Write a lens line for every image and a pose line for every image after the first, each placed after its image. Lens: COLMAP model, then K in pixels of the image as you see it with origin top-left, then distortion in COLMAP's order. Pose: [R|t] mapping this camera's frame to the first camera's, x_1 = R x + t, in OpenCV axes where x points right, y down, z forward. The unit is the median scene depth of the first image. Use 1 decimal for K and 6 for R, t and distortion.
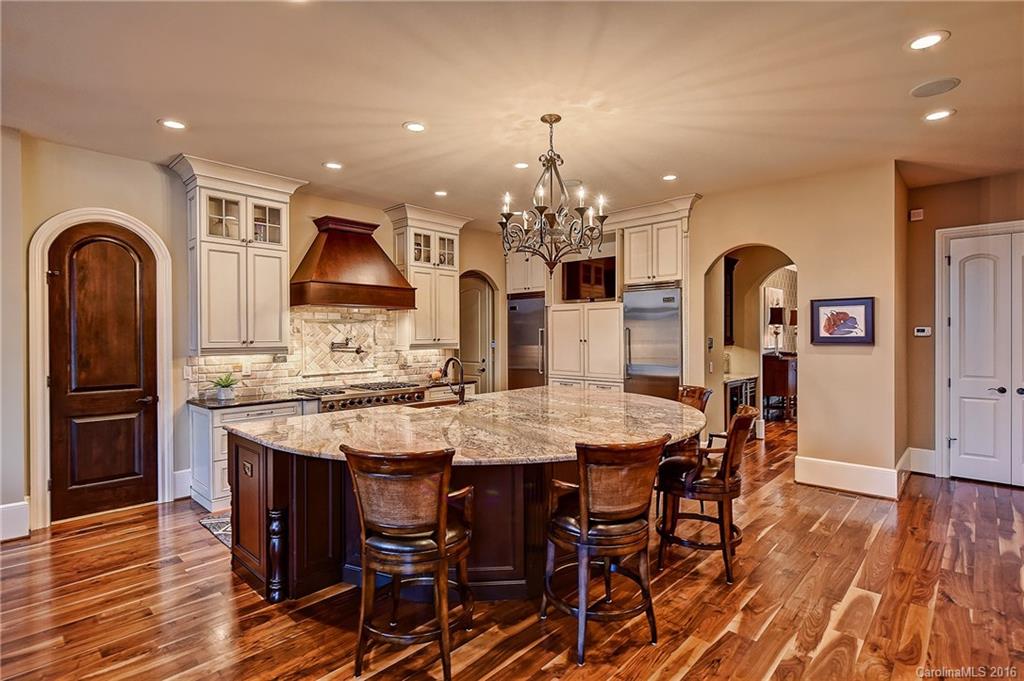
lens RADIAL K [[501.7, 0, 511.1], [0, 501.7, 352.7], [0, 0, 1]] dist [0.003553, 0.000438]
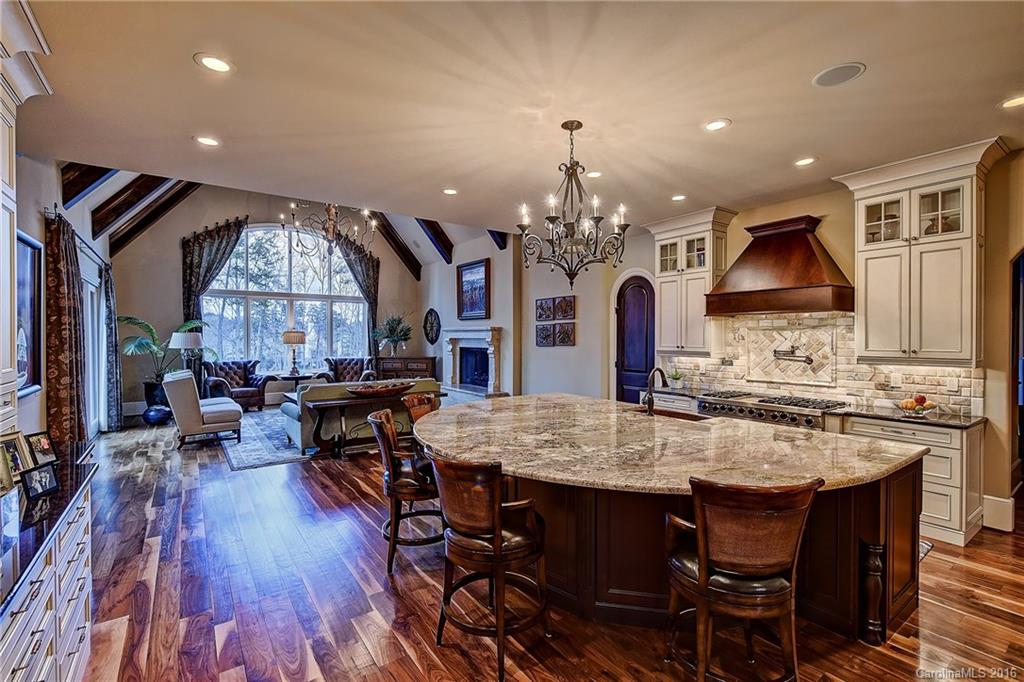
lens RADIAL K [[462.7, 0, 512.0], [0, 462.7, 341.0], [0, 0, 1]] dist [0.000092, -0.000043]
pose [[-0.194627, 0.005973, -0.980859, 0.634507], [-0.042855, 0.998975, 0.014587, -0.029446], [0.979941, 0.044874, -0.194171, 0.682301]]
